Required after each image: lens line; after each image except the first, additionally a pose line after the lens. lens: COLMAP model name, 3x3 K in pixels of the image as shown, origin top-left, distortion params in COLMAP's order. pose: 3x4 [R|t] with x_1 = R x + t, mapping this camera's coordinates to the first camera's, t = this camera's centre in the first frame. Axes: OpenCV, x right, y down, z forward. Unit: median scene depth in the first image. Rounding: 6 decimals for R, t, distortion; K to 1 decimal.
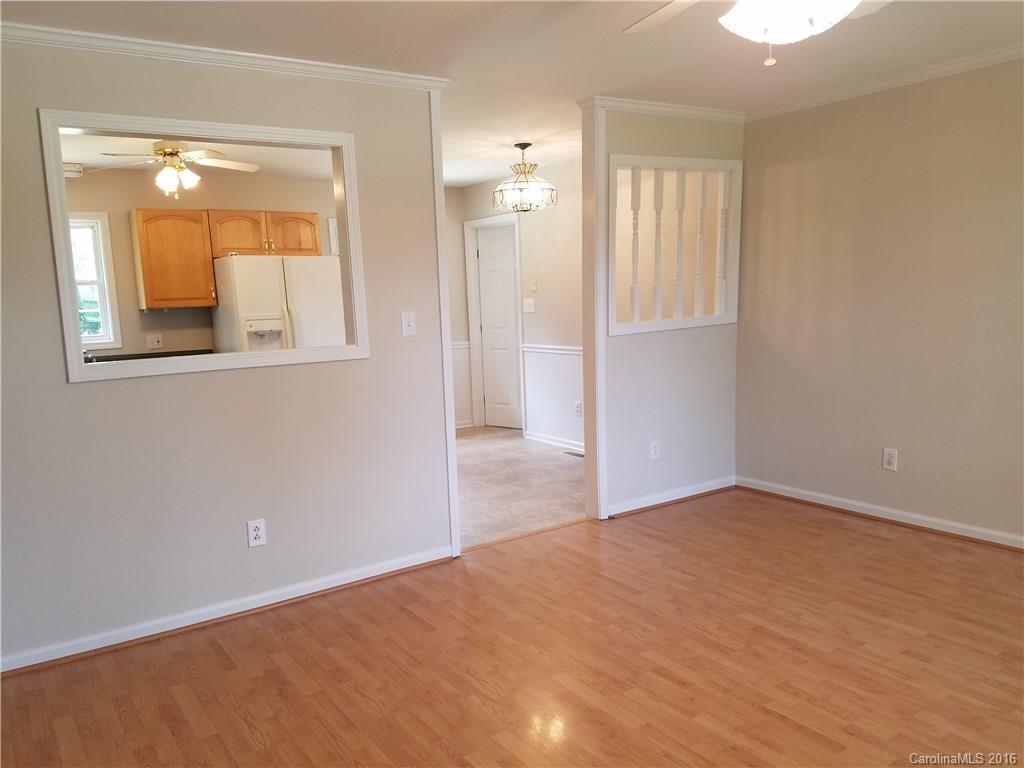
lens RADIAL K [[775.0, 0, 514.8], [0, 775.0, 391.8], [0, 0, 1]] dist [0.115289, -0.154661]
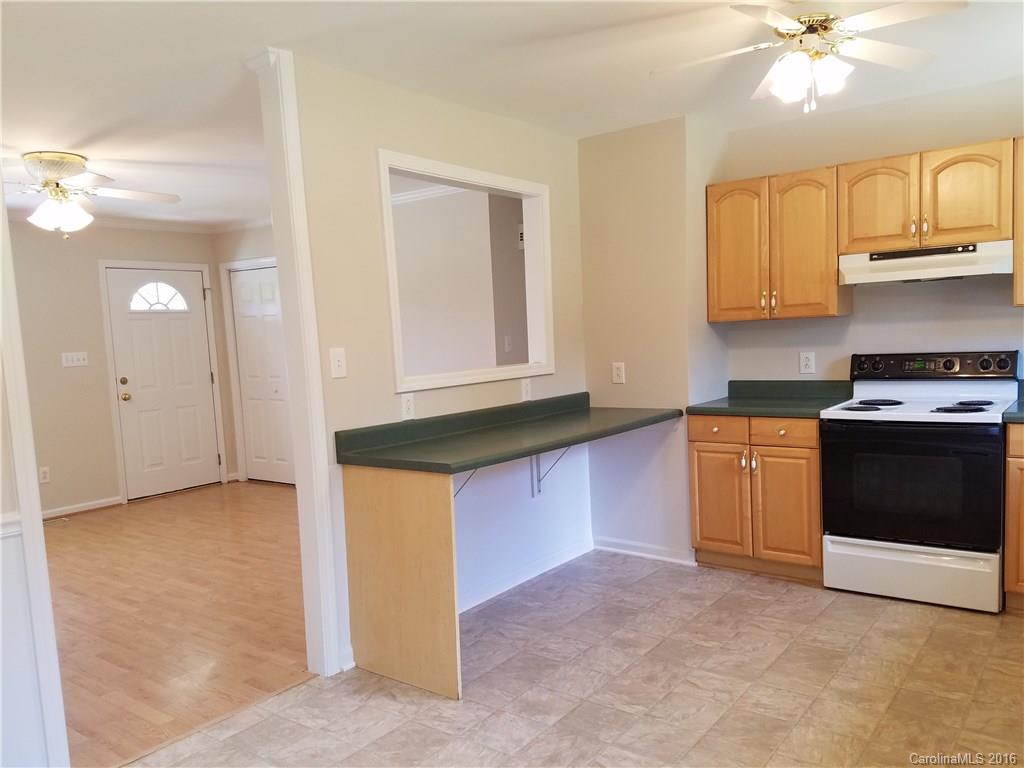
lens RADIAL K [[775.0, 0, 508.5], [0, 775.0, 401.4], [0, 0, 1]] dist [0.115289, -0.154661]
pose [[-0.947616, 0.108291, -0.300496, -0.063640], [0.041108, 0.974298, 0.221478, -0.257195], [0.316757, 0.197524, -0.927712, 2.128878]]
